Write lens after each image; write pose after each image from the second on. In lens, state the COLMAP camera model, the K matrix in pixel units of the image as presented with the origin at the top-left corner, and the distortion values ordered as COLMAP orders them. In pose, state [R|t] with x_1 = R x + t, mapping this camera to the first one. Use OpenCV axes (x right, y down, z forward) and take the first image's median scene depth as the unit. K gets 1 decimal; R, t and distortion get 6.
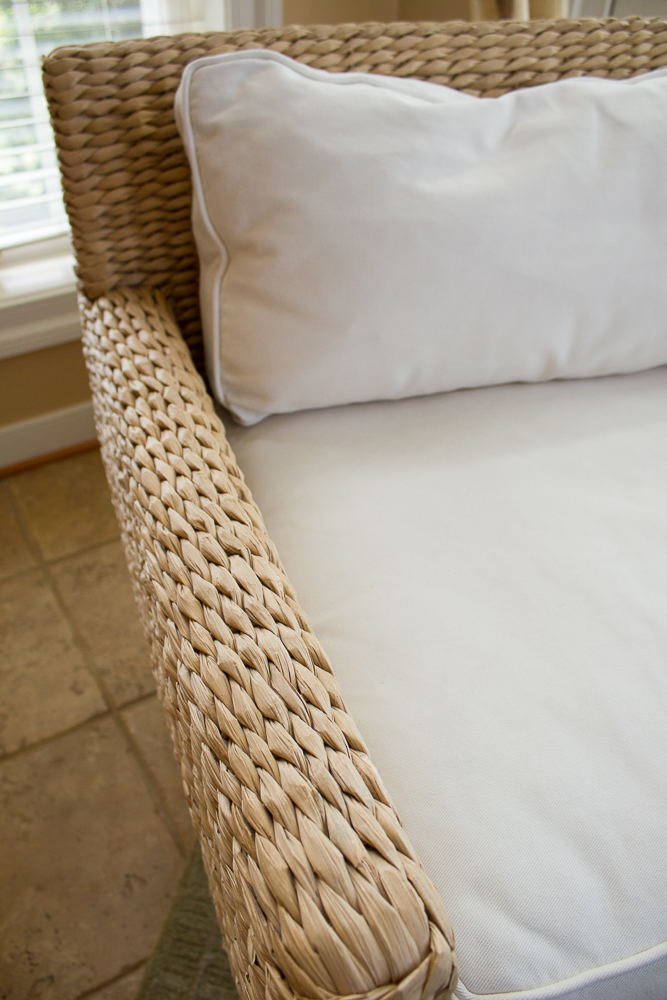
lens RADIAL K [[793.5, 0, 323.0], [0, 793.5, 501.4], [0, 0, 1]] dist [-0.165845, 0.123175]
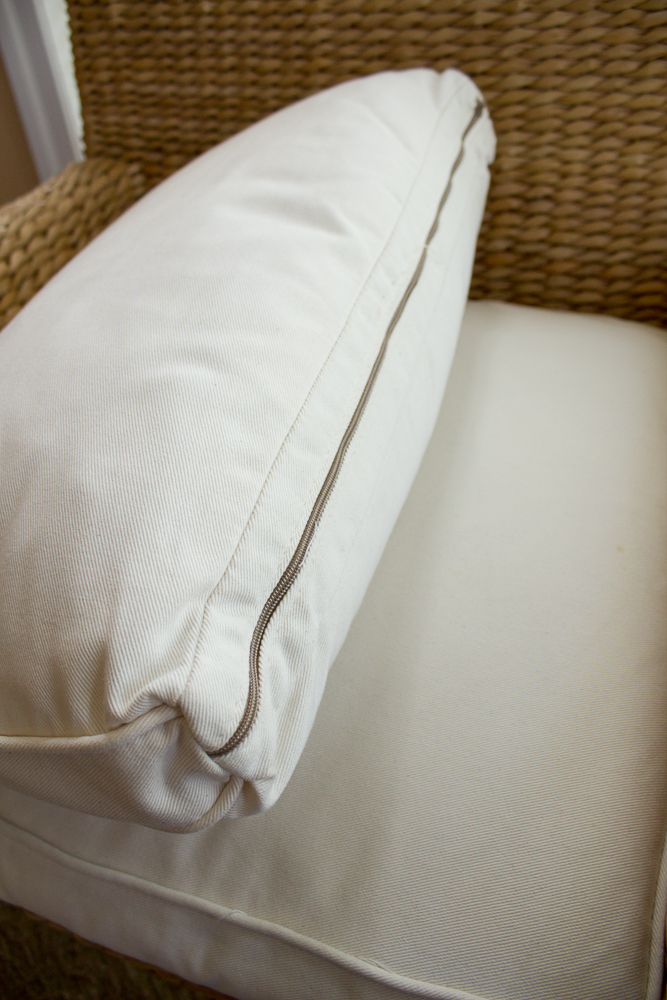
lens RADIAL K [[793.5, 0, 330.5], [0, 793.5, 501.0], [0, 0, 1]] dist [-0.165845, 0.123175]
pose [[0.743954, 0.394022, -0.539703, 0.970935], [-0.354299, 0.917376, 0.181366, -0.141236], [0.566573, 0.056289, 0.822087, 0.289507]]
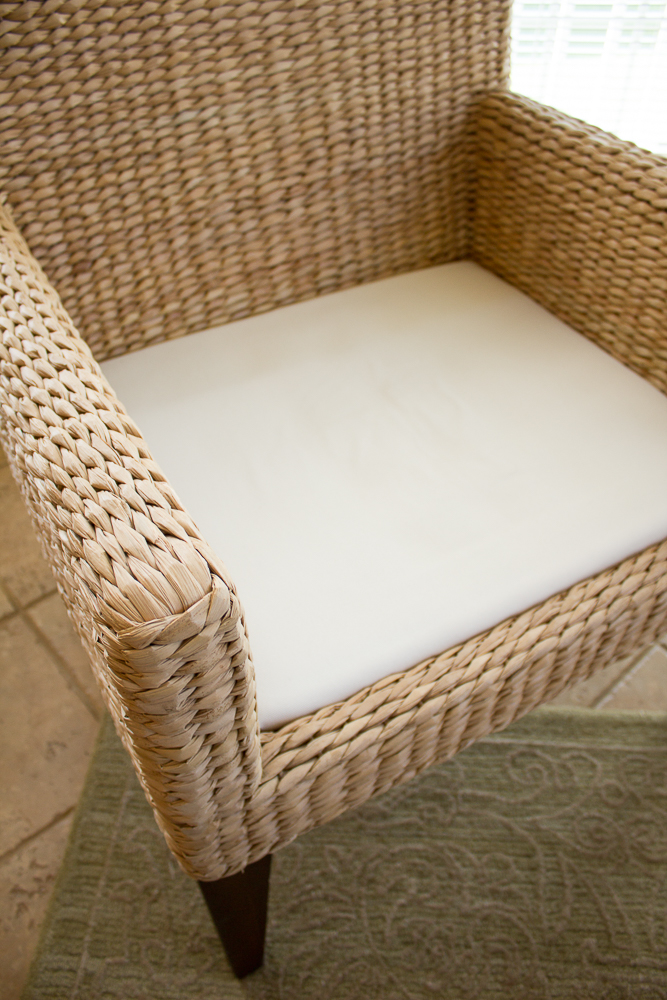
lens RADIAL K [[793.5, 0, 322.9], [0, 793.5, 506.2], [0, 0, 1]] dist [-0.165845, 0.123175]
pose [[0.986009, -0.131133, 0.102908, 0.098814], [0.123407, 0.989271, 0.078187, 0.167034], [-0.112057, -0.064394, 0.991613, -0.197035]]
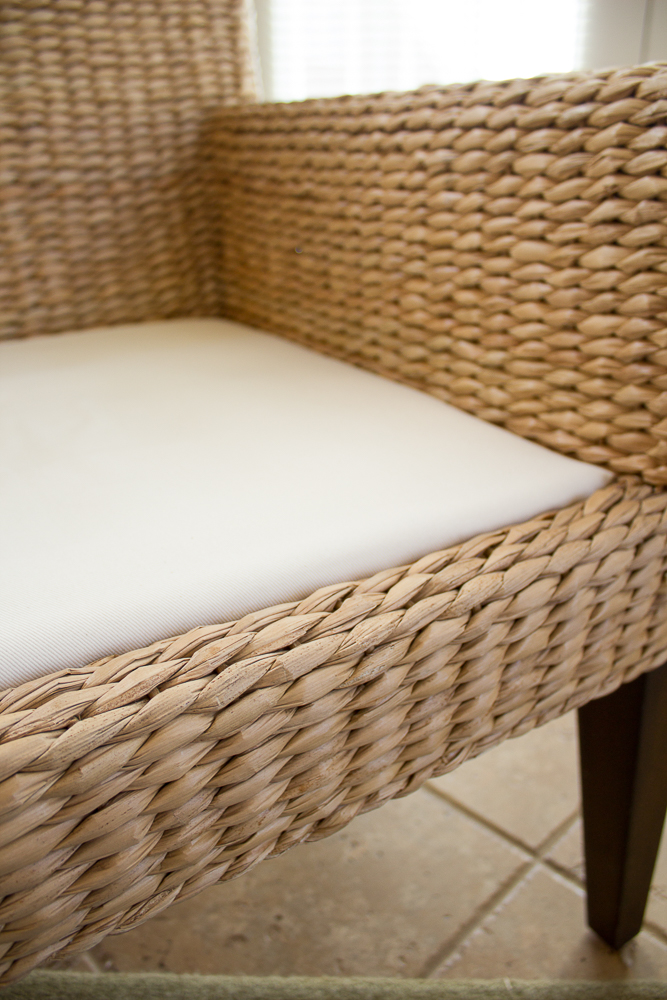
lens RADIAL K [[793.5, 0, 340.7], [0, 793.5, 495.6], [0, 0, 1]] dist [-0.165845, 0.123175]
pose [[0.970589, -0.115566, 0.211189, 0.569200], [0.169782, 0.950525, -0.260148, 0.466819], [-0.170676, 0.288353, 0.942190, 0.350823]]
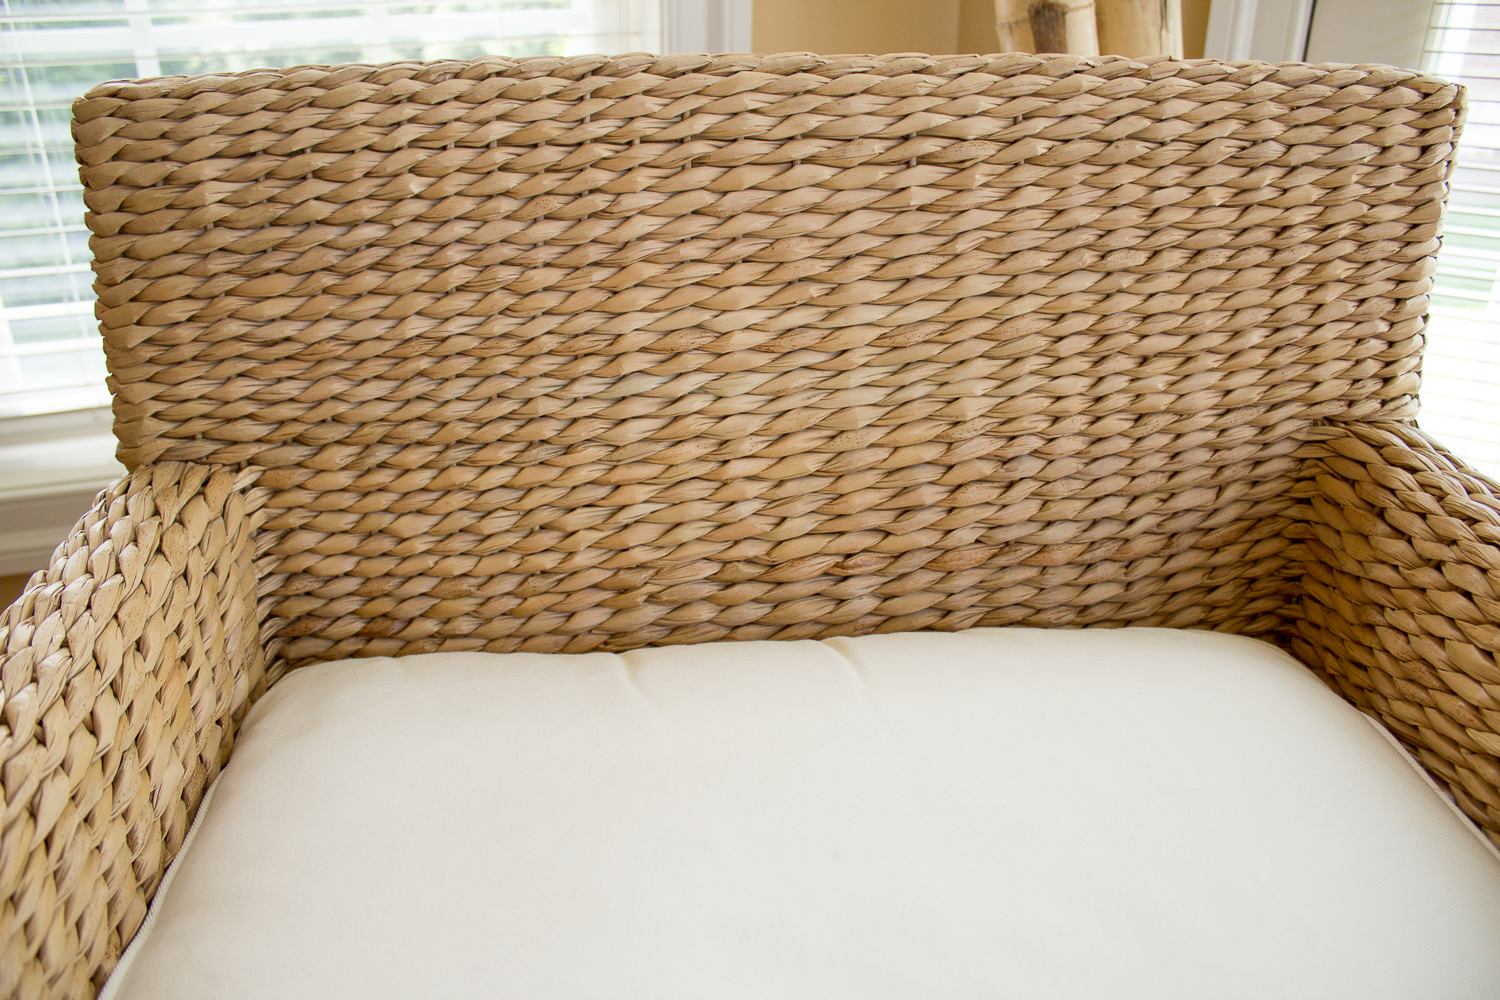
lens RADIAL K [[1190.2, 0, 749.3], [0, 1190.2, 501.2], [0, 0, 1]] dist [-0.165845, 0.123175]
pose [[0.966882, 0.100389, -0.234652, 0.436190], [-0.153246, 0.963567, -0.219214, -0.134656], [0.204096, 0.247914, 0.947039, 0.290069]]
